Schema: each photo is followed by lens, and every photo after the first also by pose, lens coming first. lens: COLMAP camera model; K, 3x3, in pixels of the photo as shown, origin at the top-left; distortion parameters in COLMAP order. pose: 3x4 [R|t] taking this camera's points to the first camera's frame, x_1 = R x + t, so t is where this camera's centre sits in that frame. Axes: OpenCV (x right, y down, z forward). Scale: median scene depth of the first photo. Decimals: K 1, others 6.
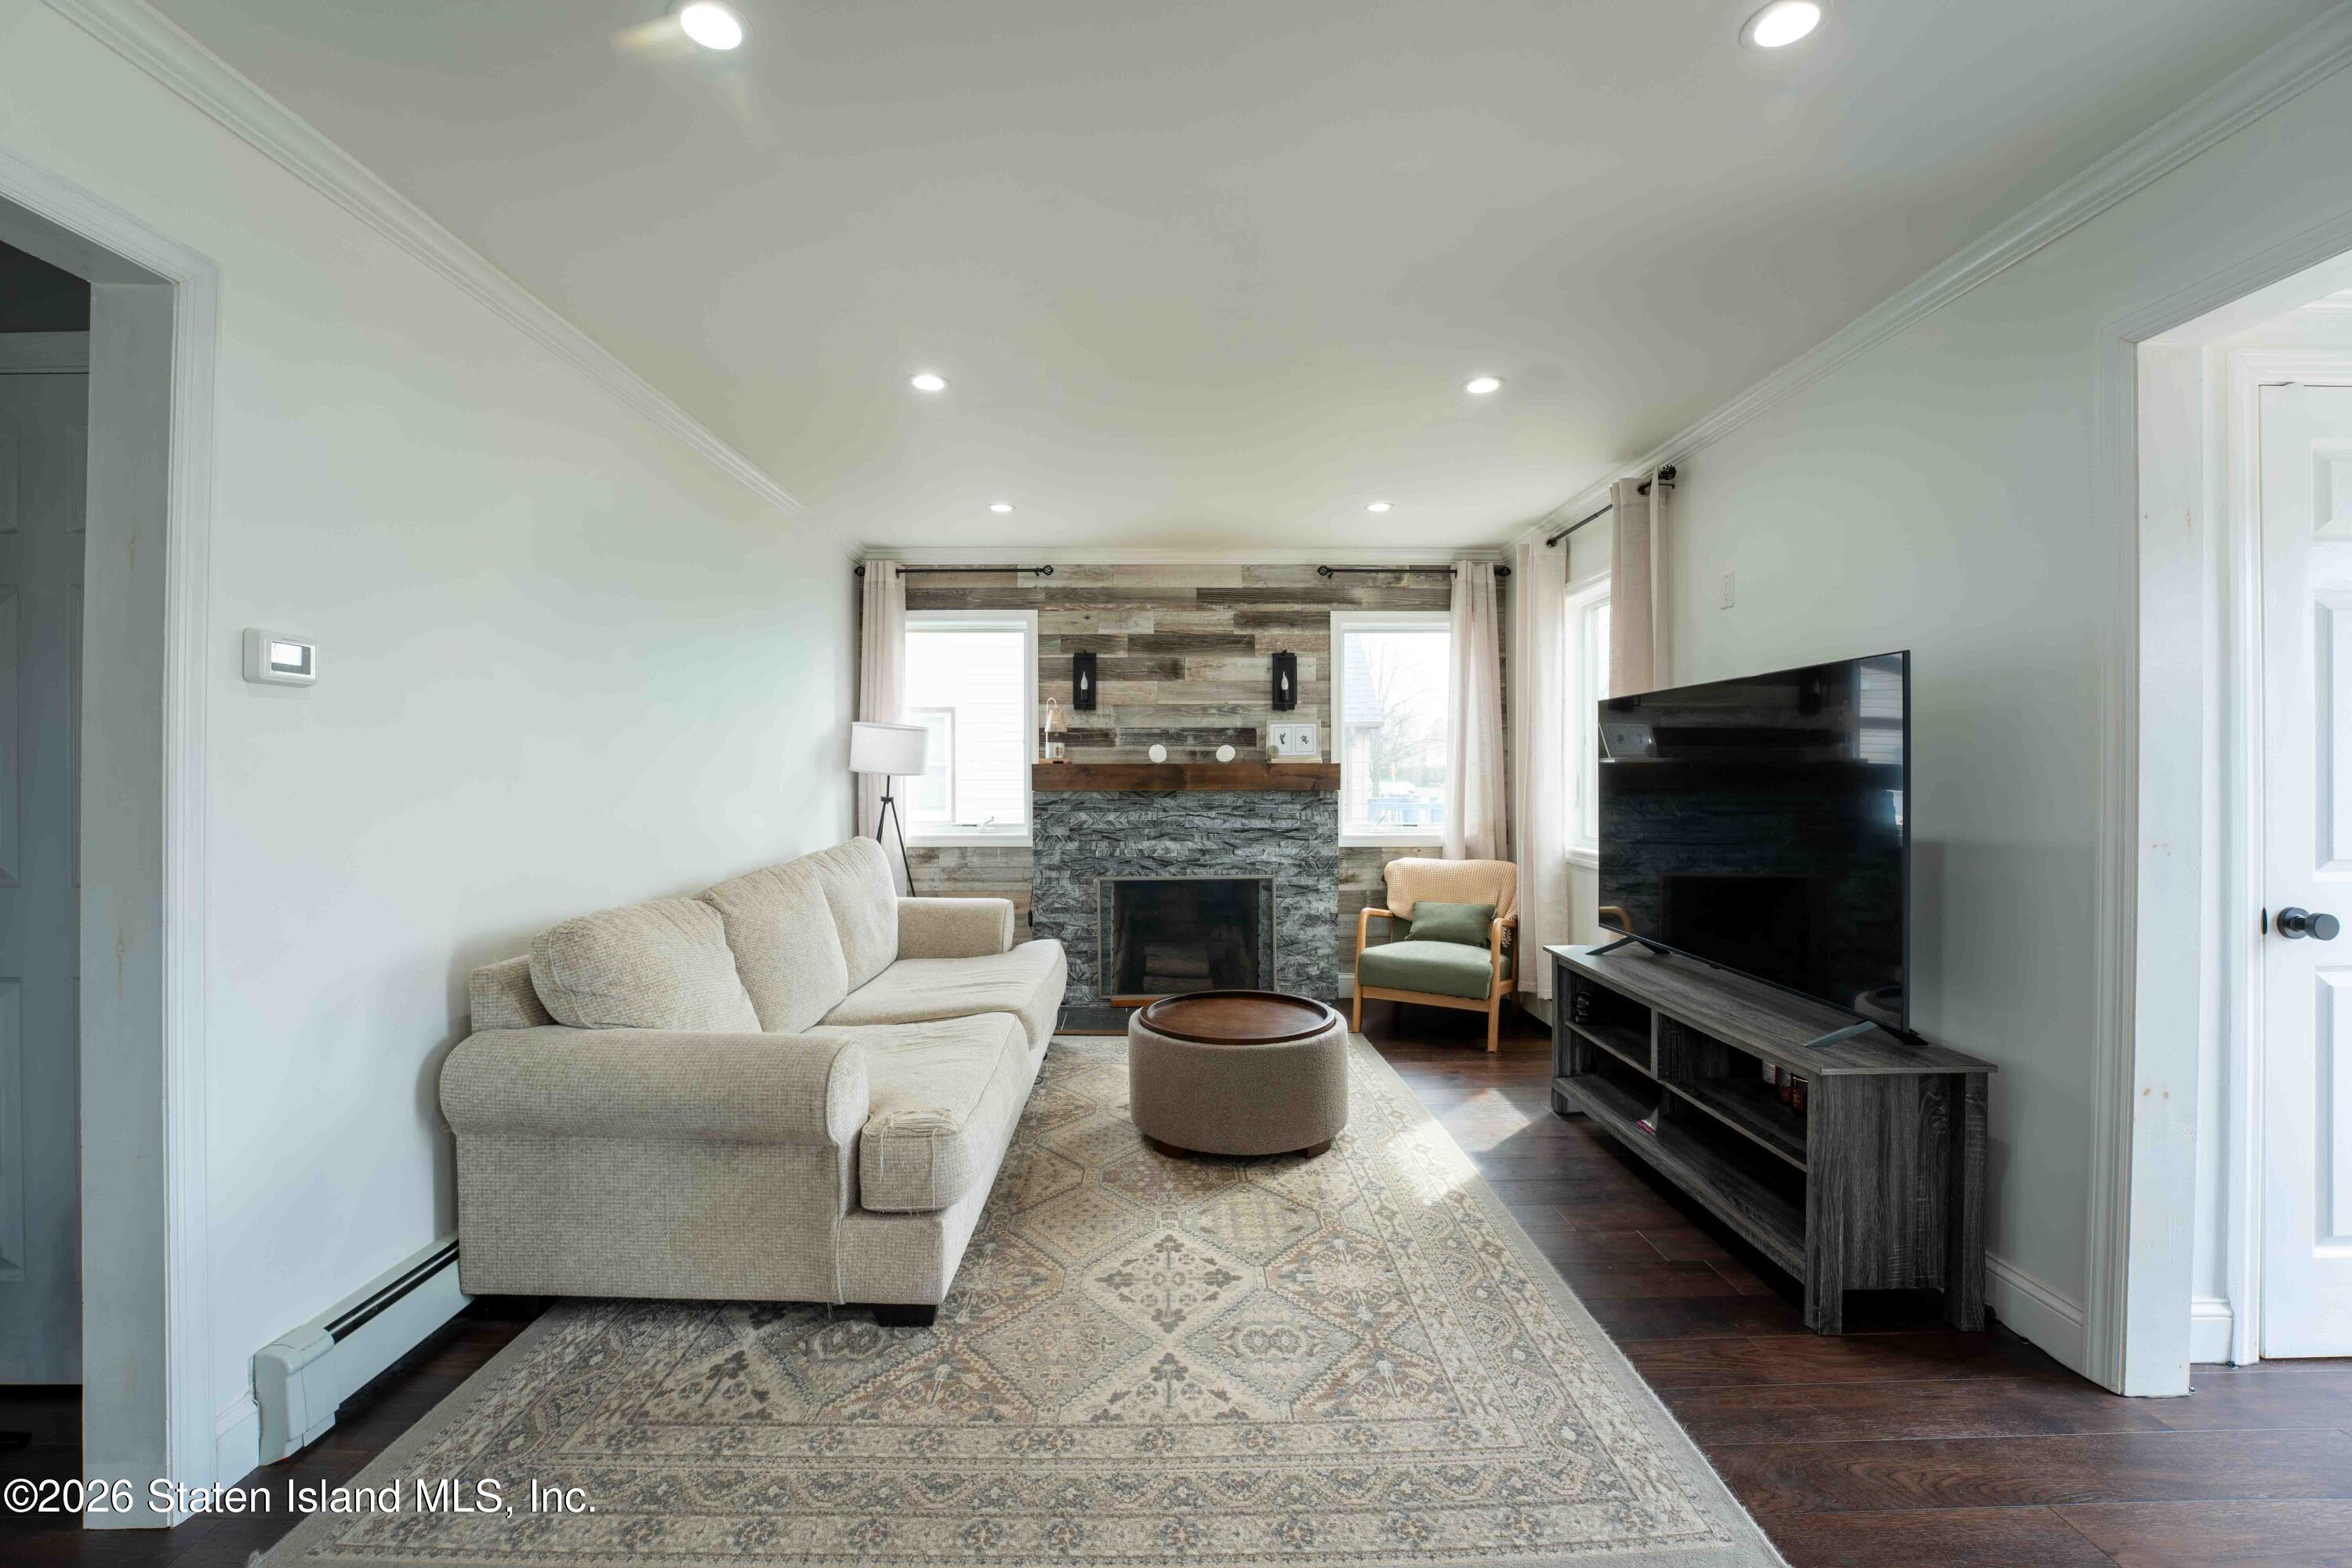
lens RADIAL K [[953.2, 0, 1163.8], [0, 953.2, 770.7], [0, 0, 1]] dist [-0.026543, -0.000530]
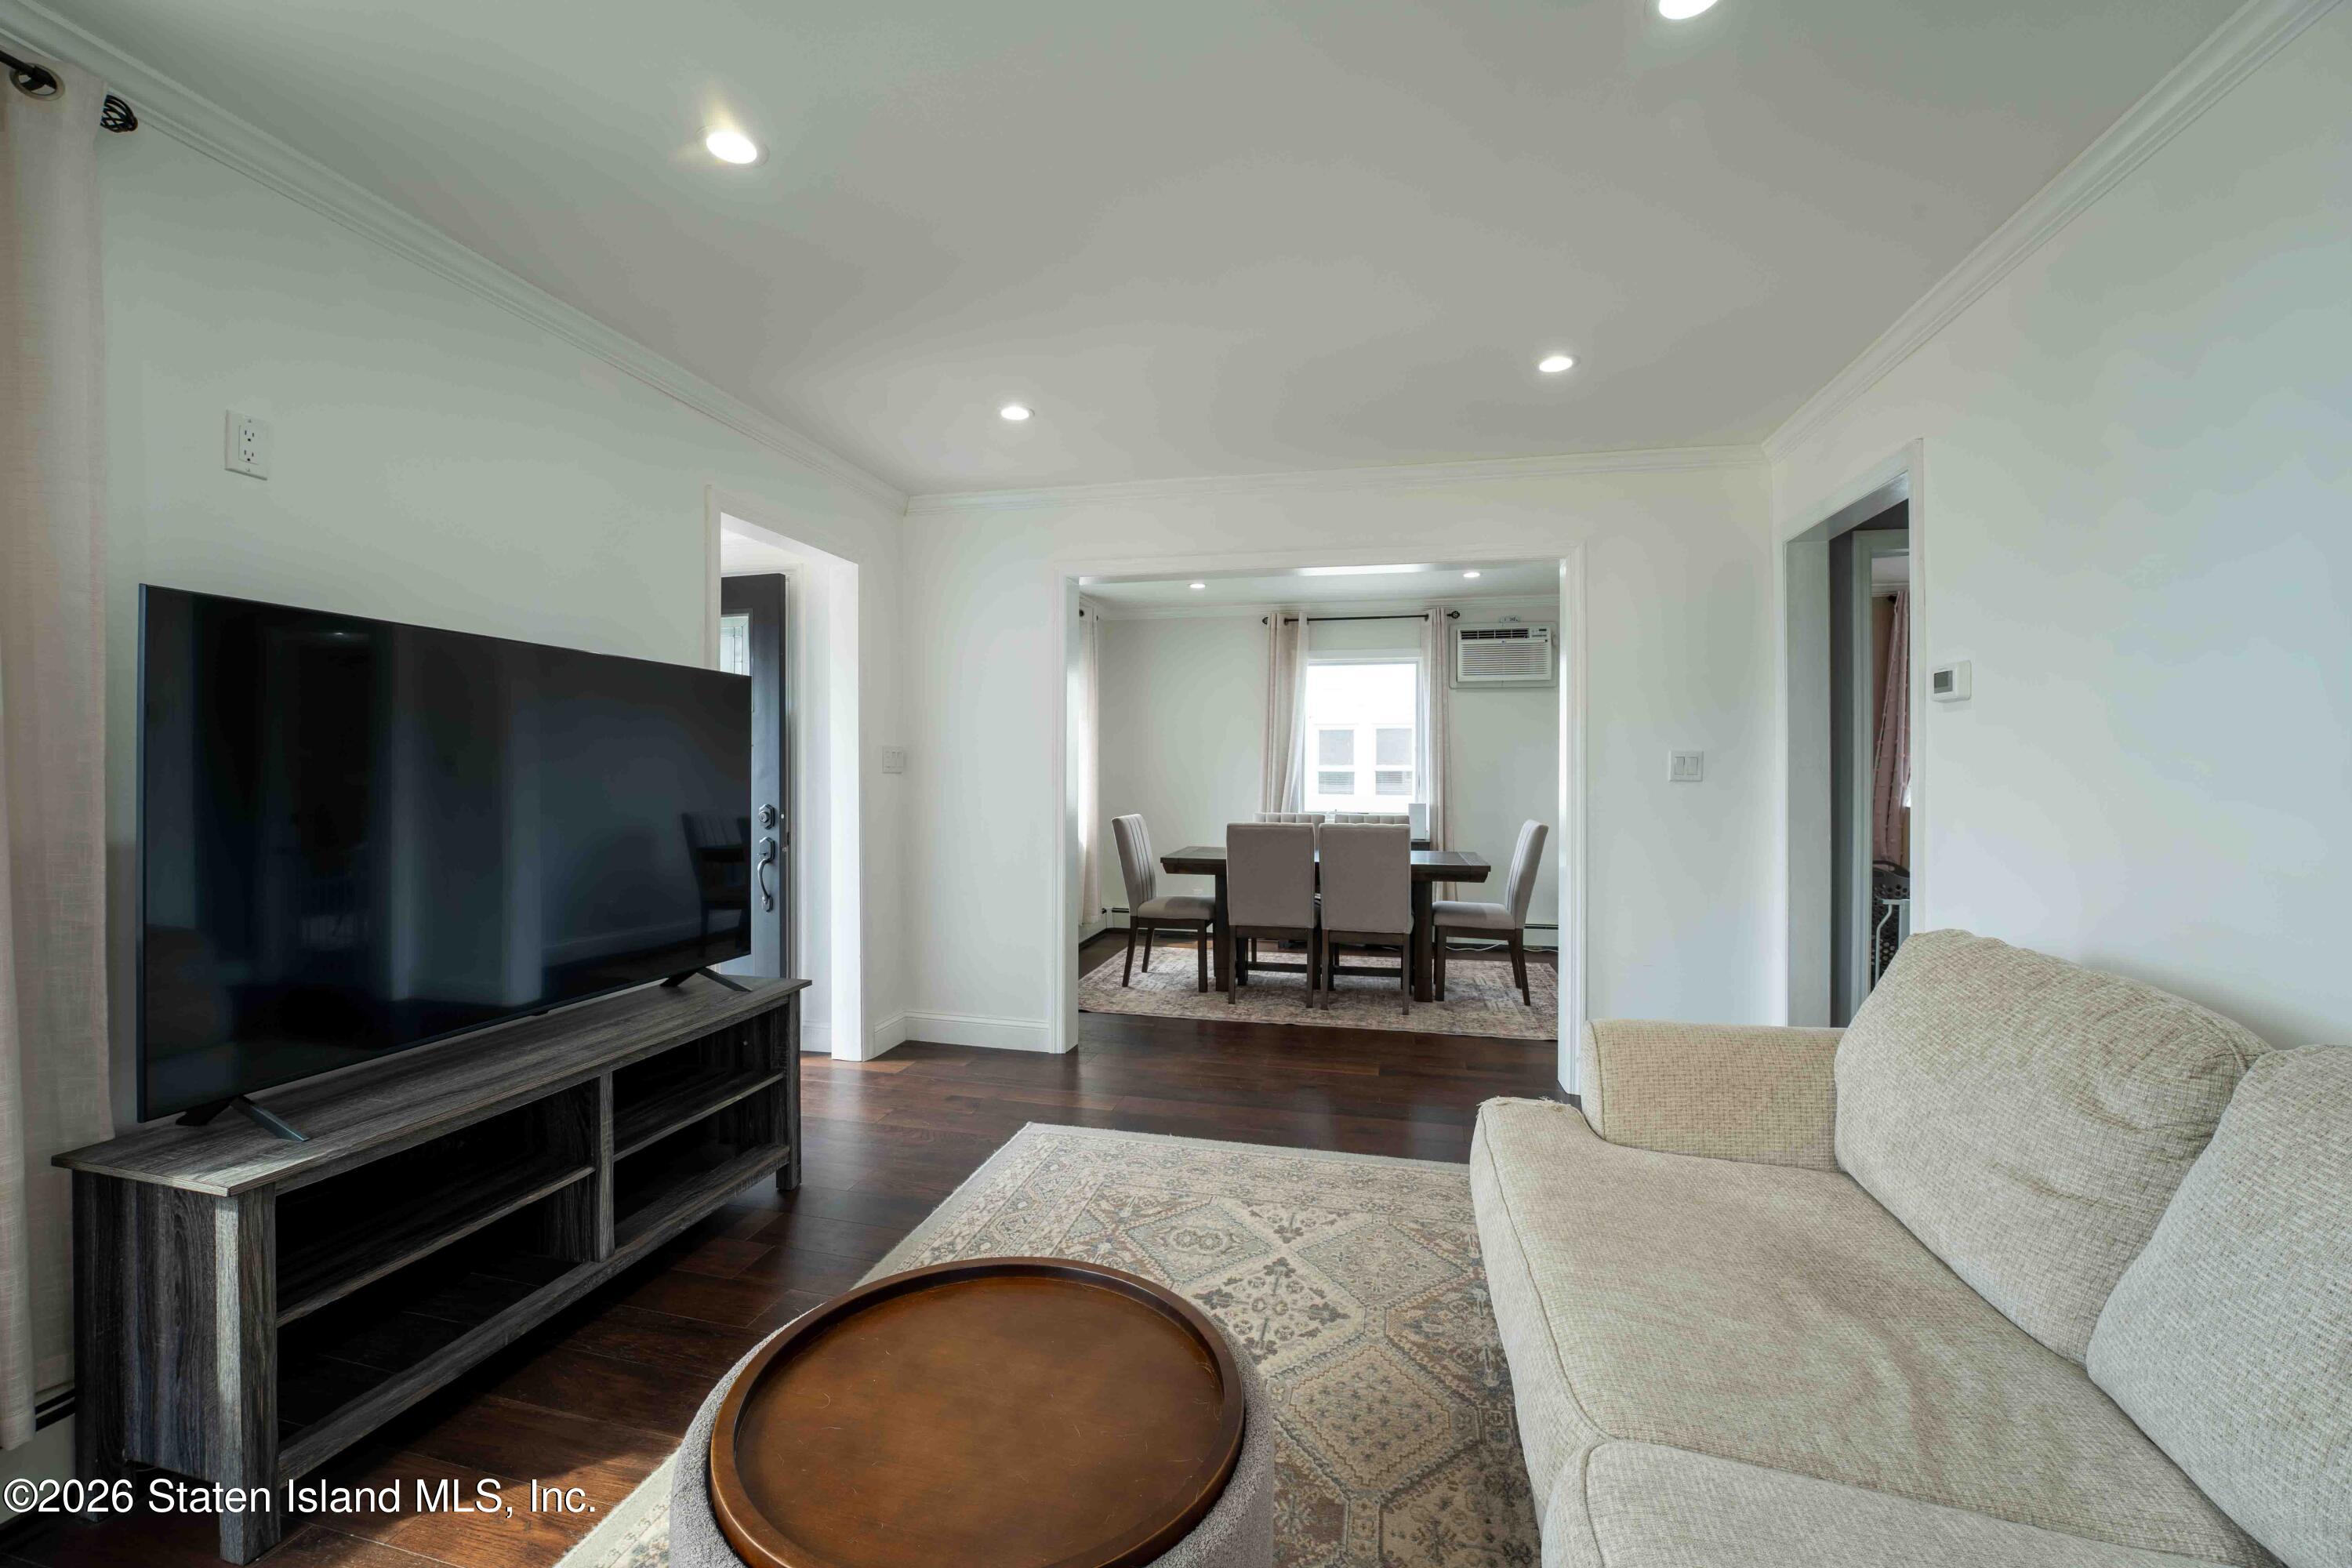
lens RADIAL K [[953.2, 0, 1163.8], [0, 953.2, 770.7], [0, 0, 1]] dist [-0.026543, -0.000530]
pose [[-0.970197, -0.000616, 0.242316, -0.055559], [-0.001675, 0.999990, -0.004166, 0.006271], [-0.242311, -0.004448, -0.970188, 0.903570]]
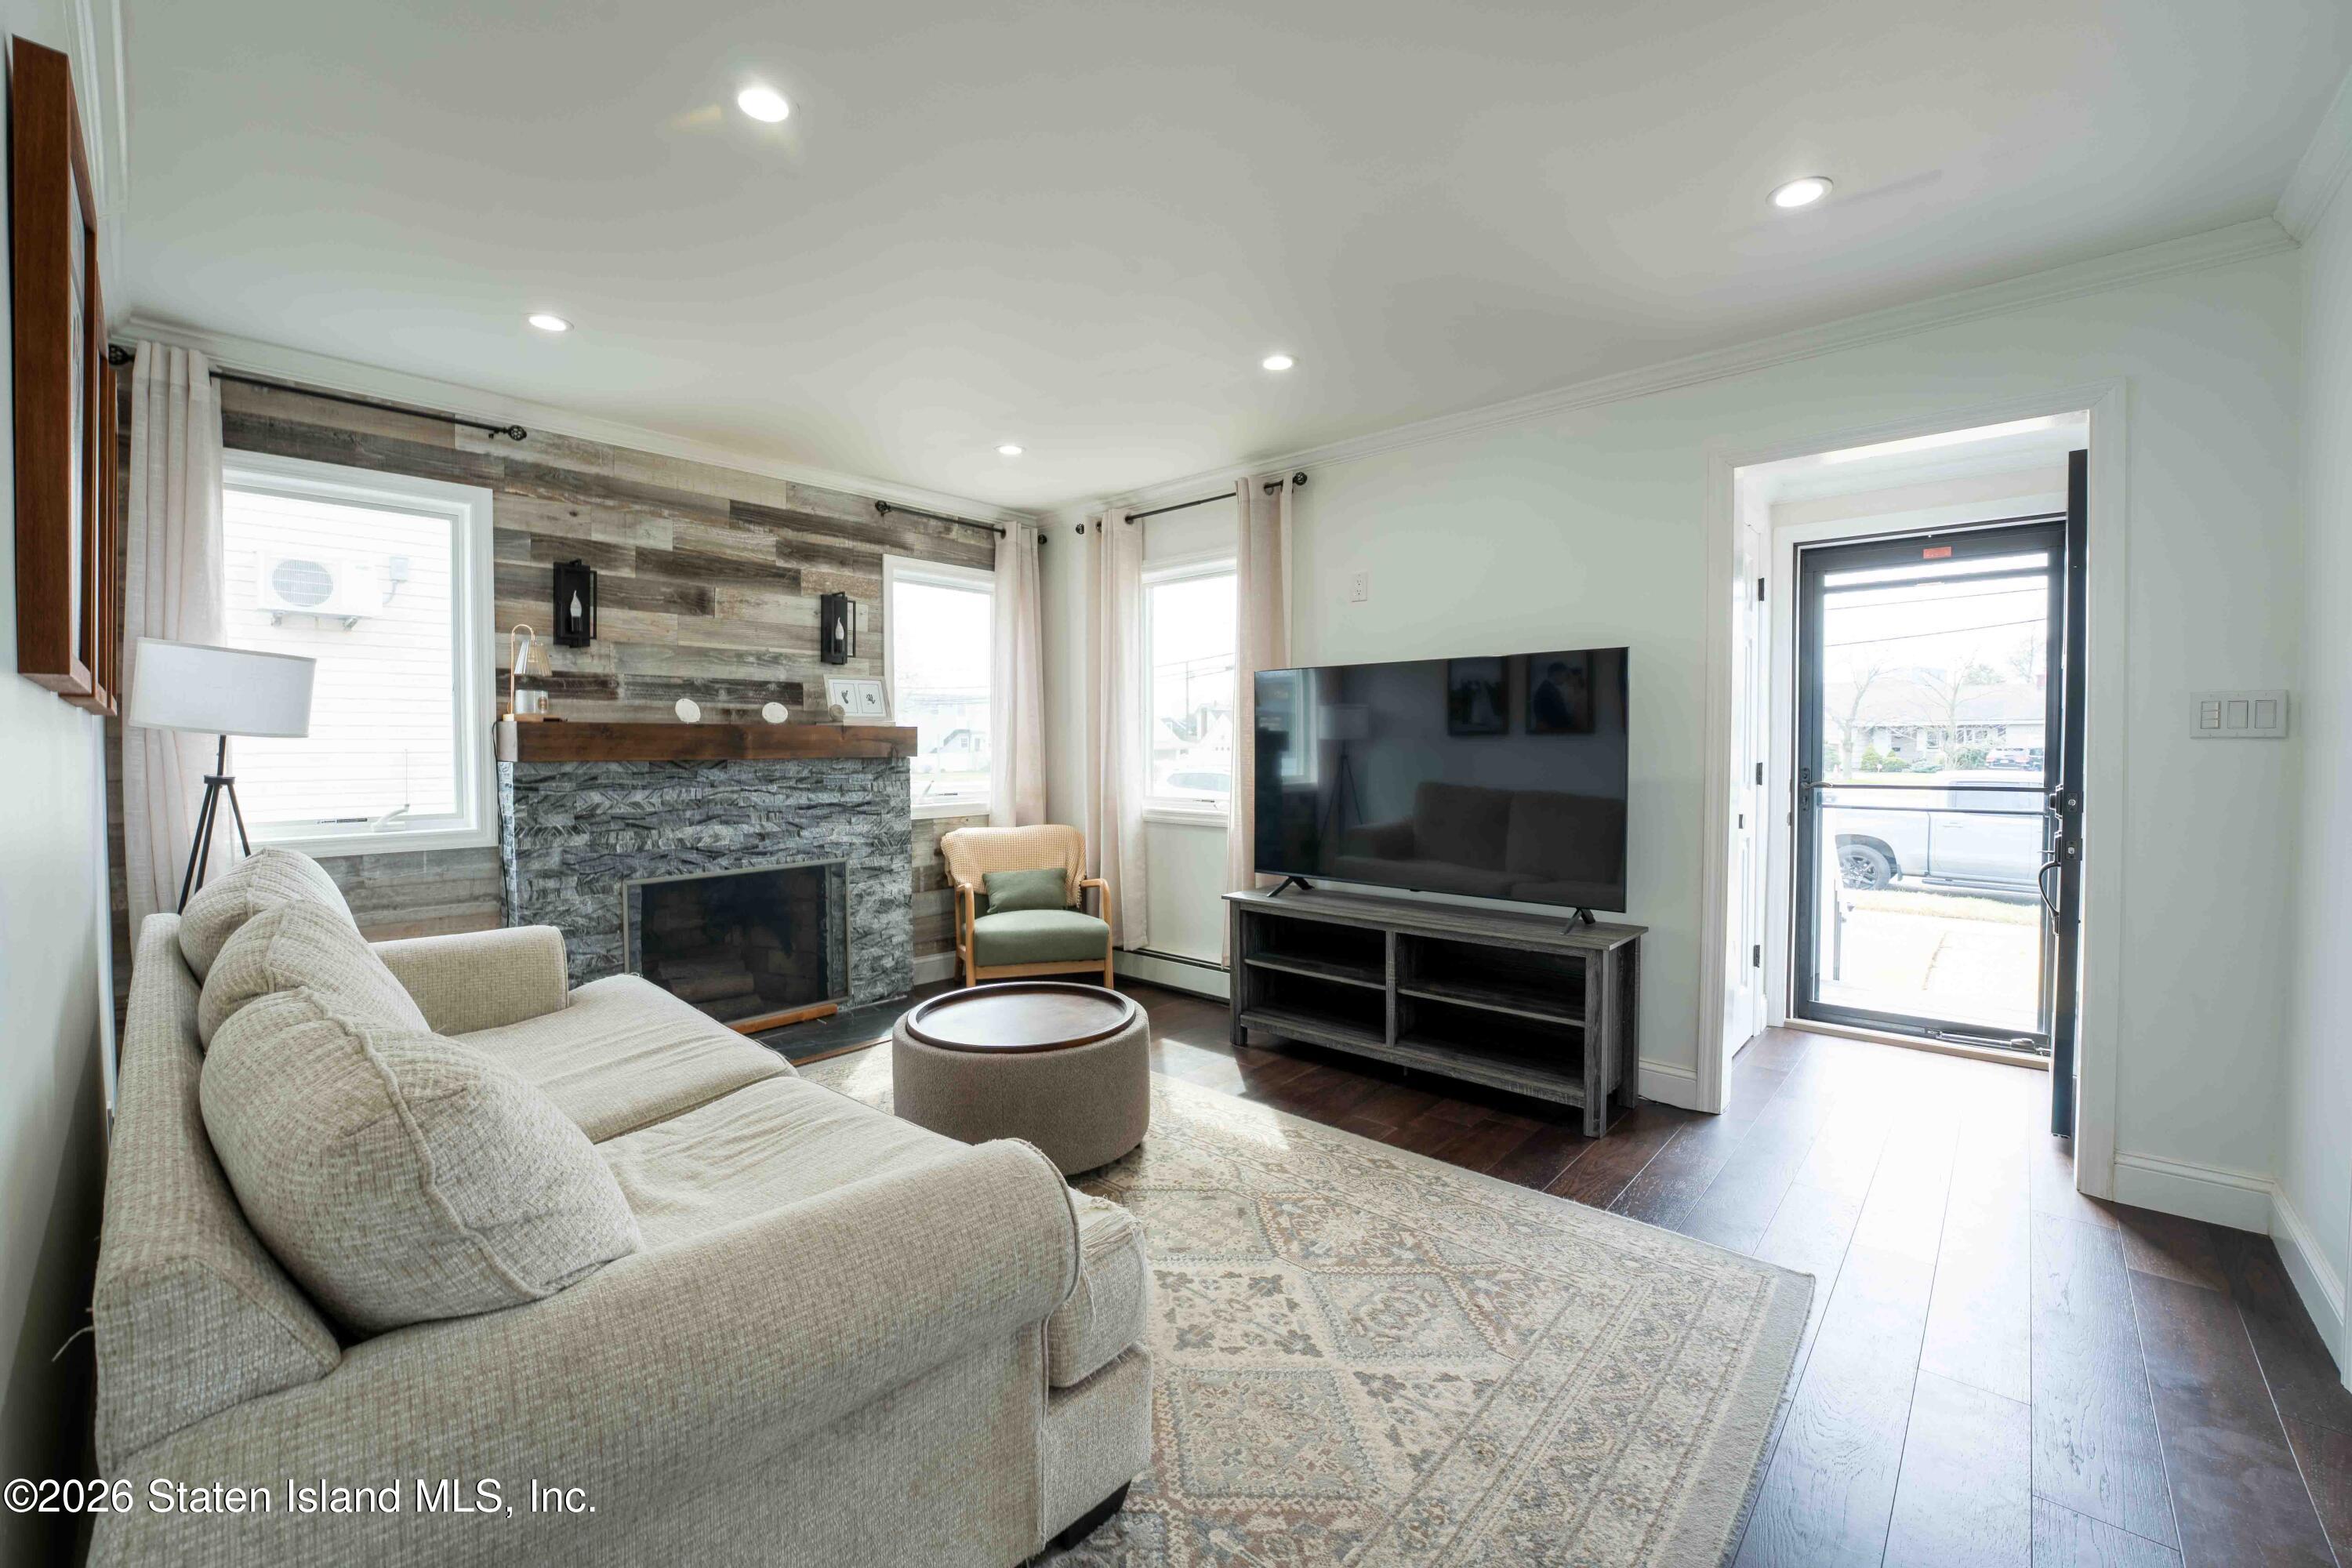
lens RADIAL K [[957.7, 0, 1164.7], [0, 957.7, 767.1], [0, 0, 1]] dist [-0.023251, 0.000046]
pose [[0.680396, -0.017127, 0.732645, -0.312009], [-0.000550, 0.999715, 0.023882, 0.008561], [-0.732845, -0.016652, 0.680192, 0.215363]]
